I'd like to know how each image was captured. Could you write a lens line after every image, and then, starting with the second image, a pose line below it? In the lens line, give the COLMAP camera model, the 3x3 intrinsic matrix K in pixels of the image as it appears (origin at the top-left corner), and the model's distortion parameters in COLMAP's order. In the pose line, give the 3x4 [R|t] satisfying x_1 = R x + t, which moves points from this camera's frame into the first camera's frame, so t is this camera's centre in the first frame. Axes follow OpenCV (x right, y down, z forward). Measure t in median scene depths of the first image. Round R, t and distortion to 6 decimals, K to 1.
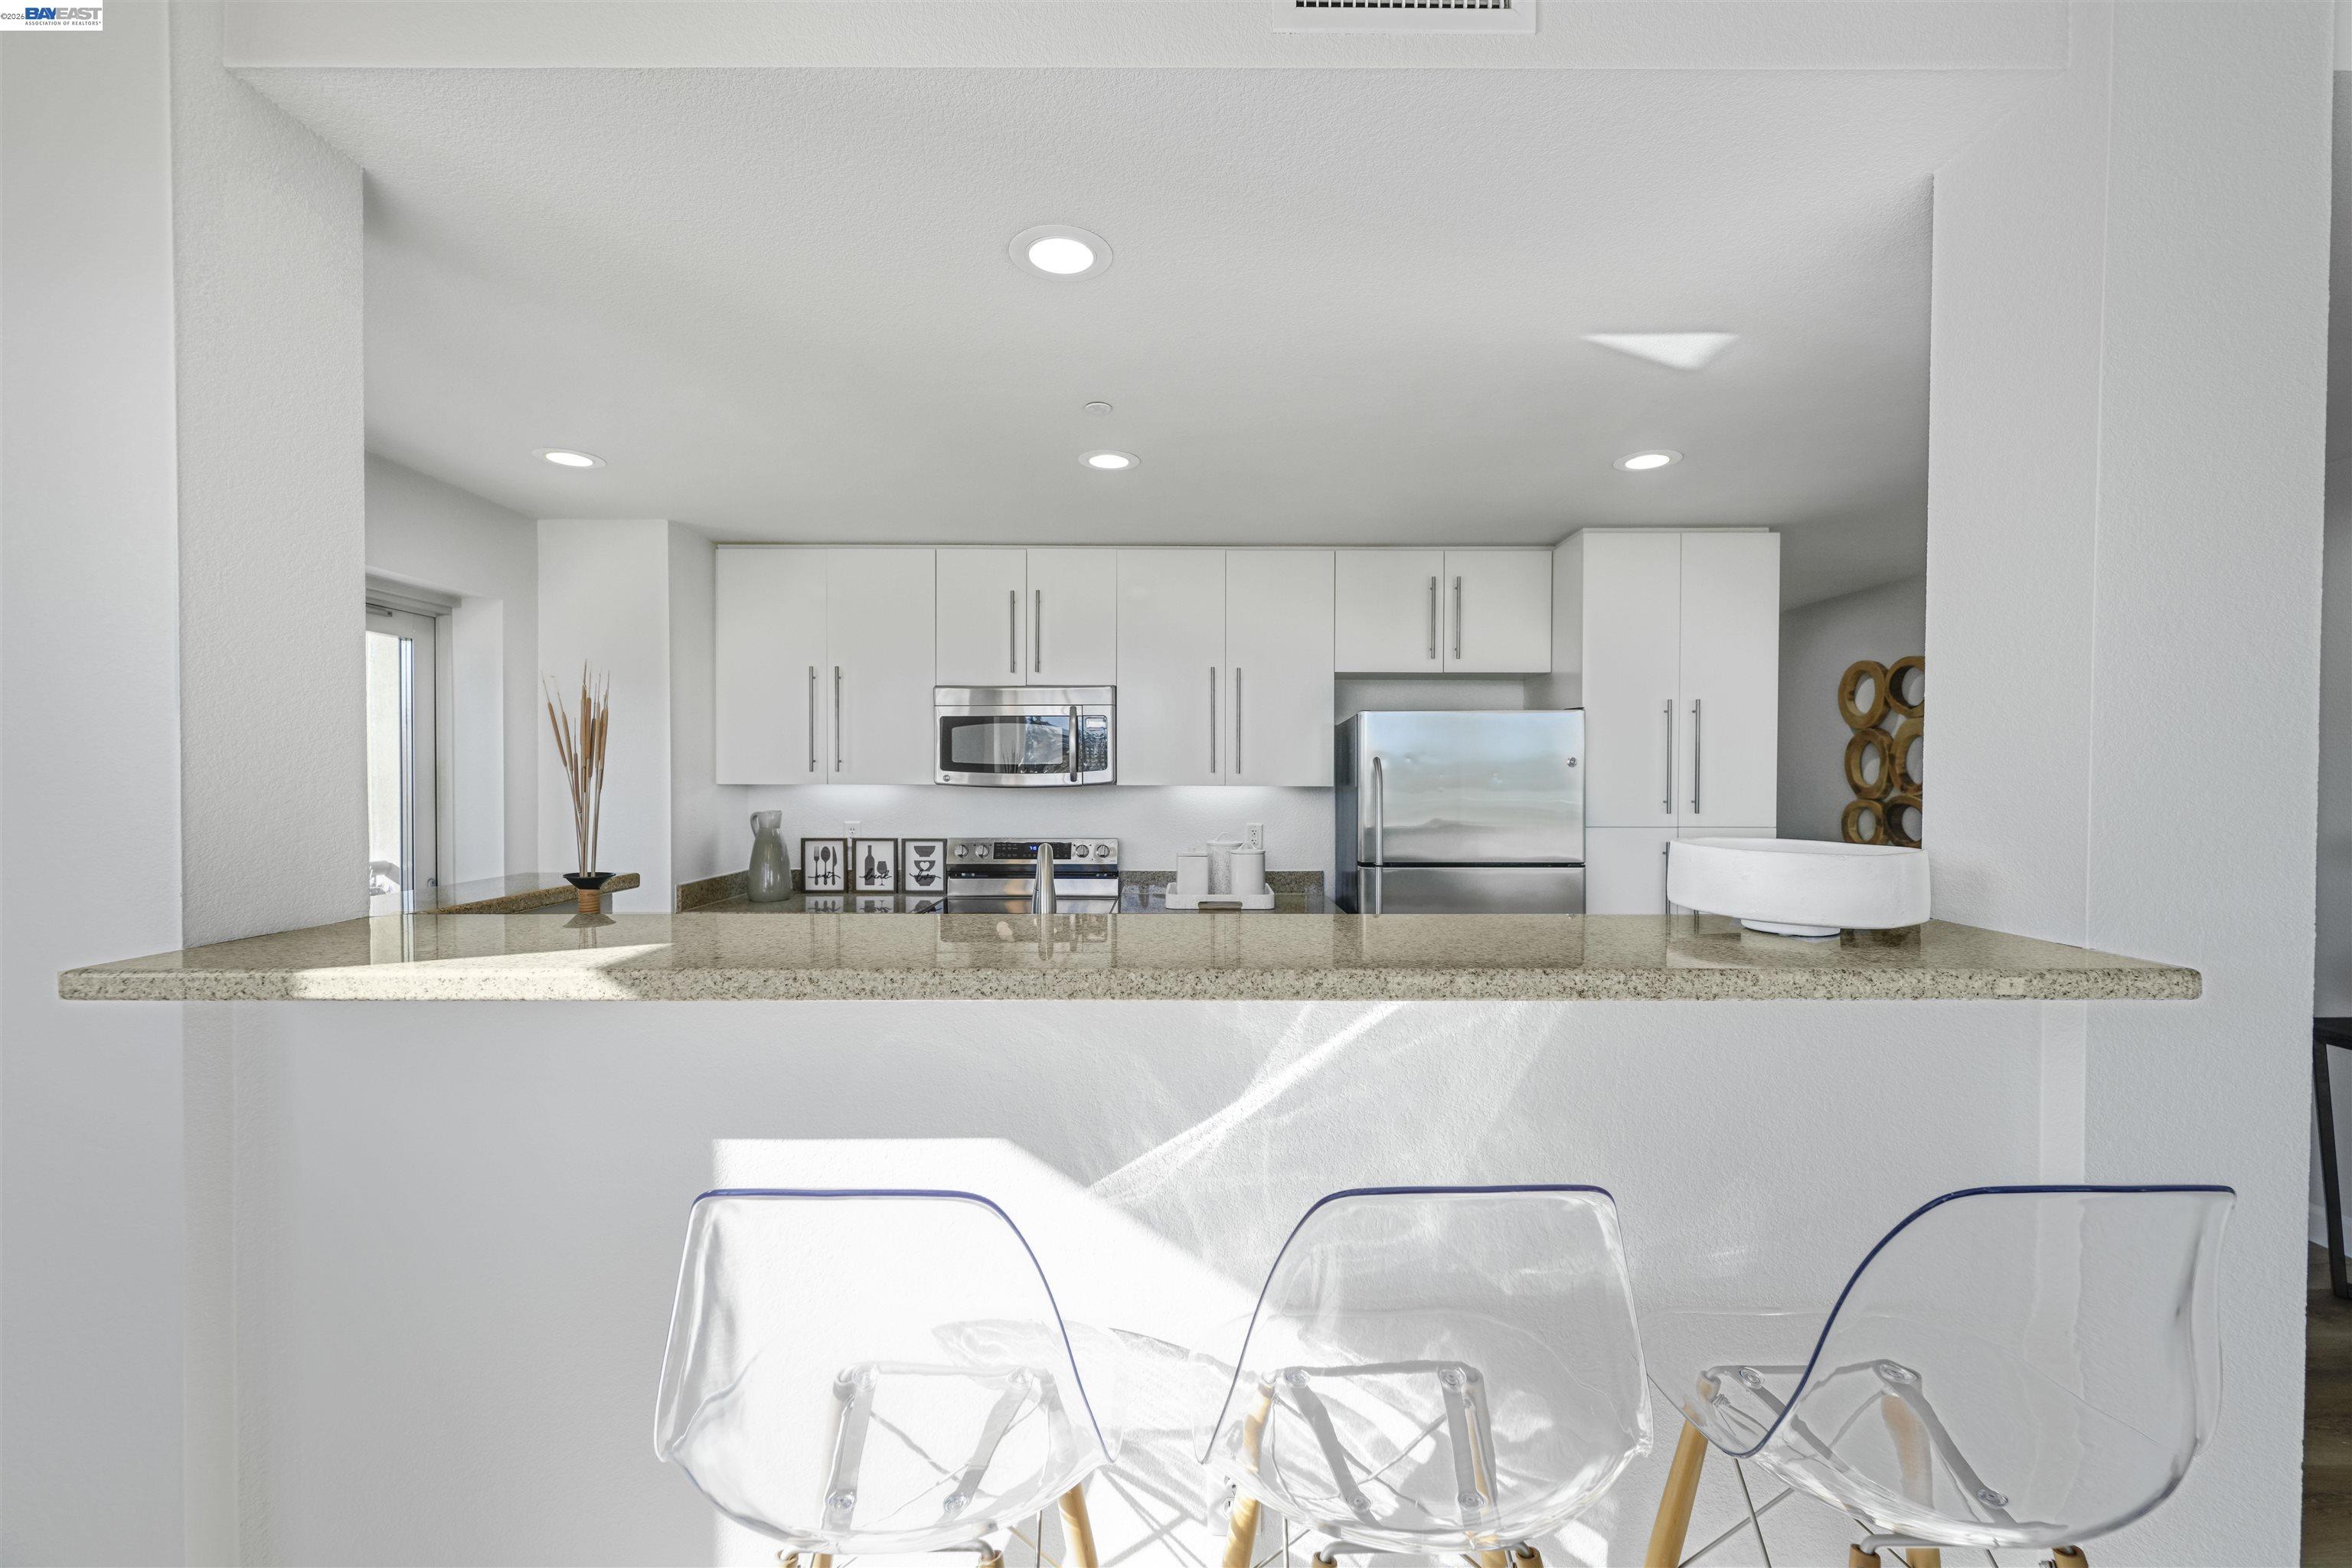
lens RADIAL K [[941.7, 0, 1186.0], [0, 941.7, 787.3], [0, 0, 1]] dist [-0.001003, -0.000118]
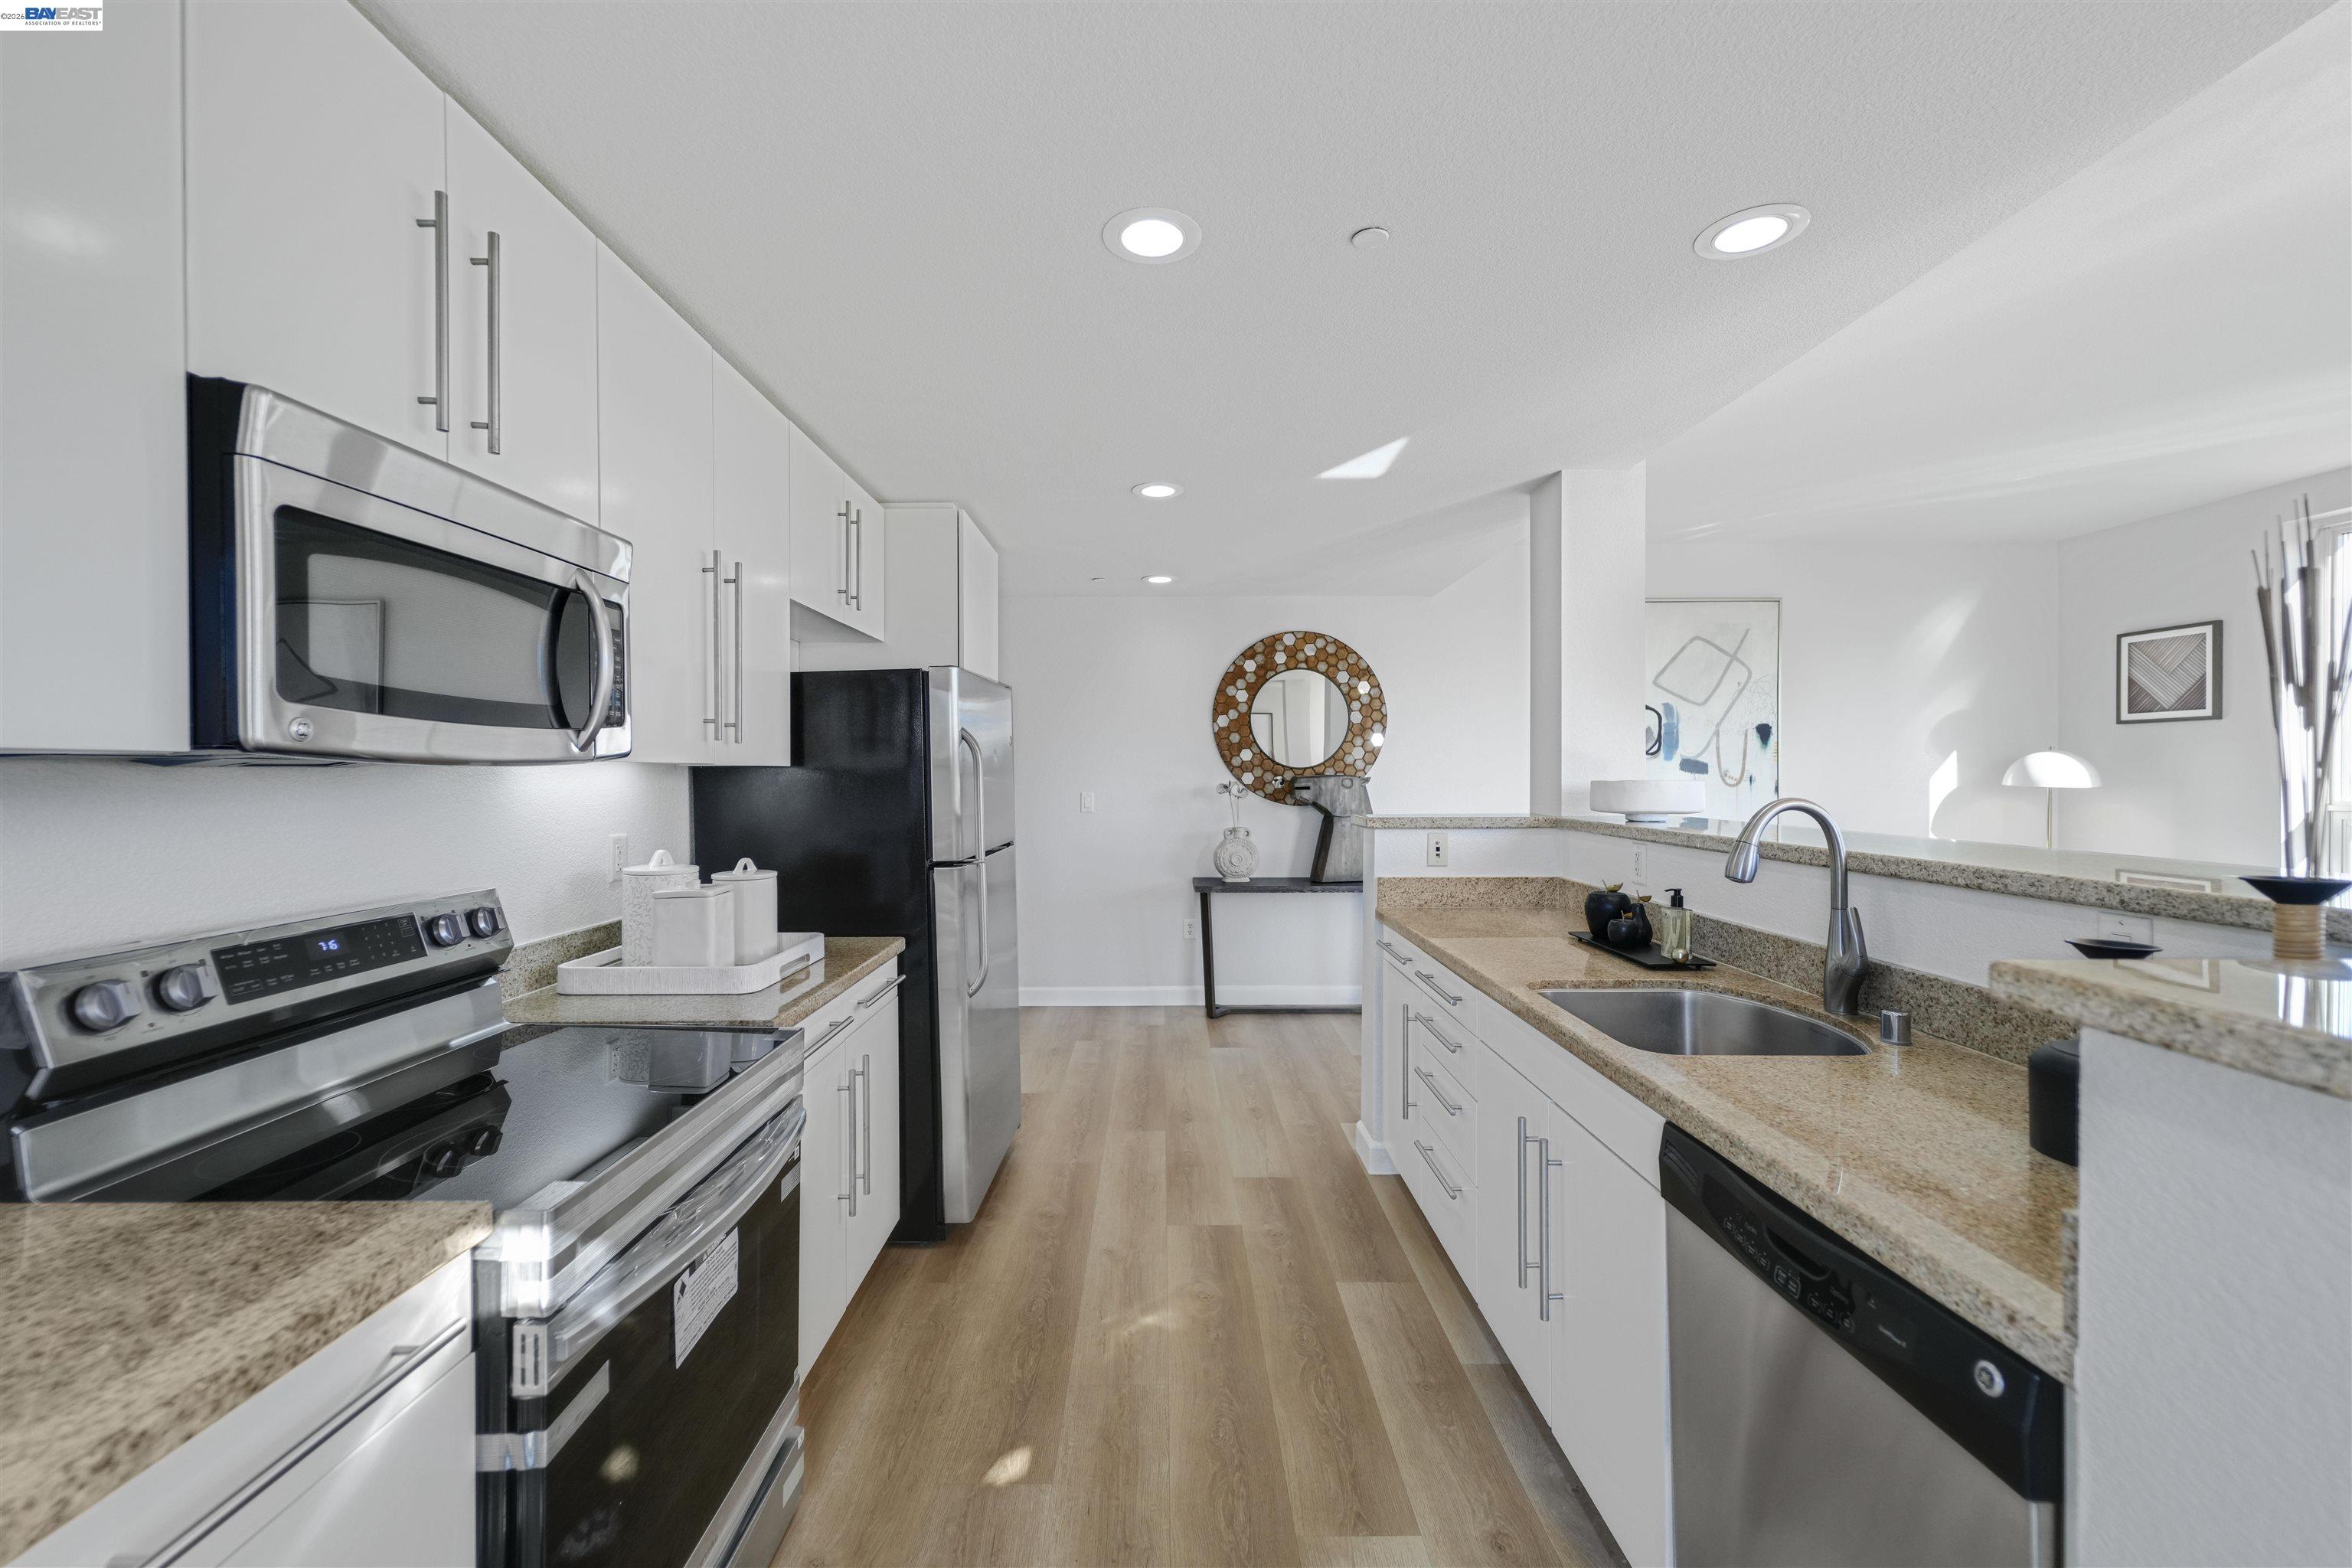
lens RADIAL K [[941.7, 0, 1186.0], [0, 941.7, 787.3], [0, 0, 1]] dist [-0.001003, -0.000118]
pose [[-0.014675, -0.014472, 0.999788, -0.492966], [0.015817, 0.999767, 0.014704, 0.007291], [-0.999767, 0.016029, -0.014443, 0.678735]]
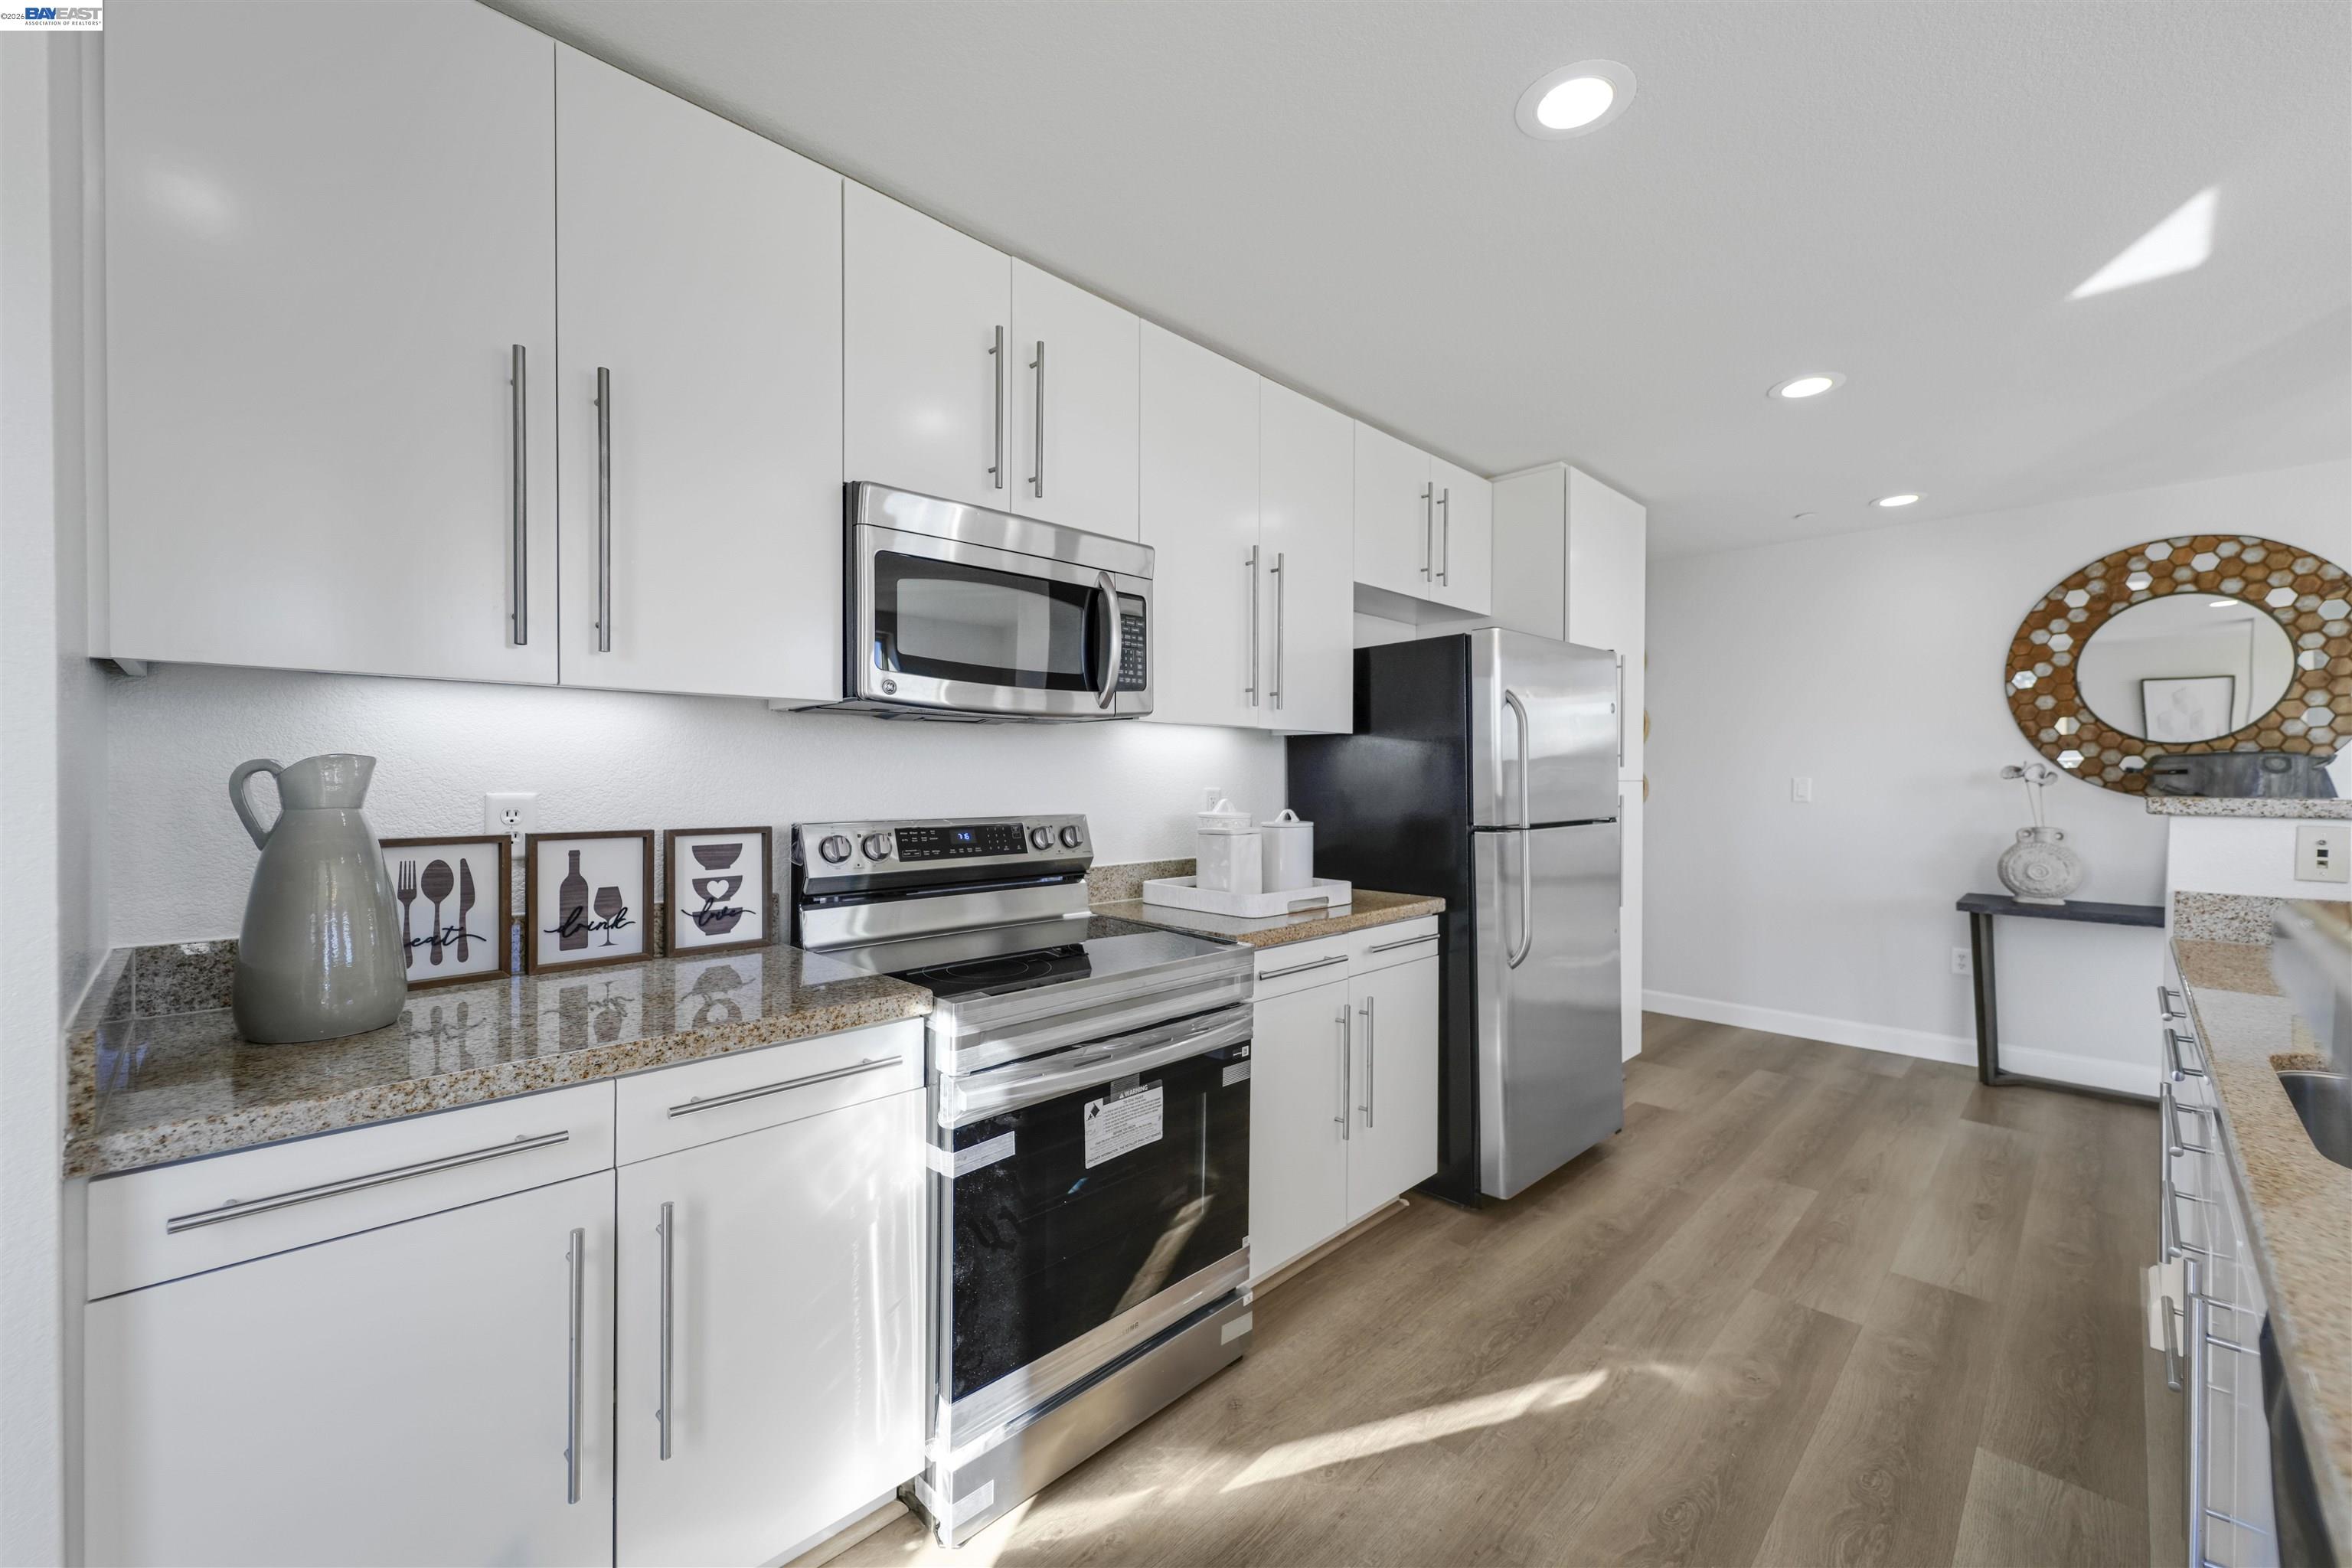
lens RADIAL K [[941.7, 0, 1186.0], [0, 941.7, 787.3], [0, 0, 1]] dist [-0.001003, -0.000118]
pose [[0.700288, -0.008299, 0.713812, -0.440622], [0.008926, 0.999956, 0.002869, 0.035767], [-0.713805, 0.004363, 0.700331, 0.530112]]
